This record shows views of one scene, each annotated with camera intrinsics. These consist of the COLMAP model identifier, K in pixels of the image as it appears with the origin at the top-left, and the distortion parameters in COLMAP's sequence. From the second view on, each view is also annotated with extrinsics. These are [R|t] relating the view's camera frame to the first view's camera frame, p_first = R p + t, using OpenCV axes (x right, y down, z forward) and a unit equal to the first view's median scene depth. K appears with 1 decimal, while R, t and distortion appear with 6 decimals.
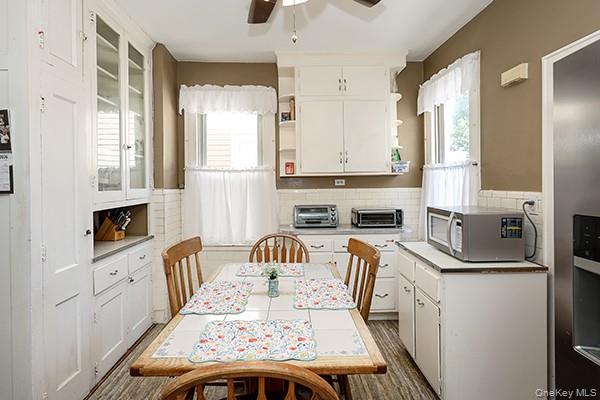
lens RADIAL K [[300.2, 0, 298.6], [0, 300.2, 187.3], [0, 0, 1]] dist [0.000886, 0.000015]
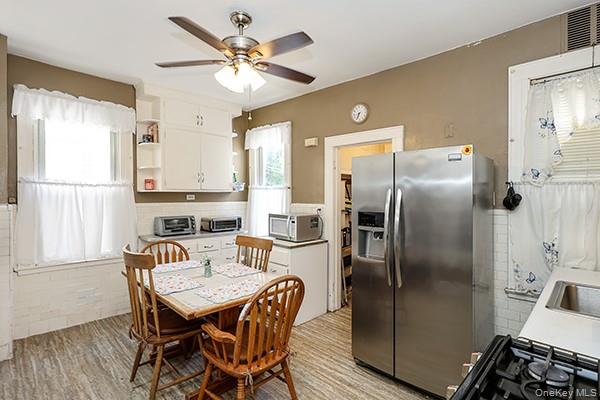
lens RADIAL K [[299.5, 0, 300.0], [0, 299.5, 200.0], [0, 0, 1]] dist [0.000136, -0.000110]
pose [[0.715840, 0.000684, 0.698264, -0.411216], [-0.000743, 1.000000, -0.000218, -0.006196], [-0.698264, -0.000363, 0.715840, -0.189362]]
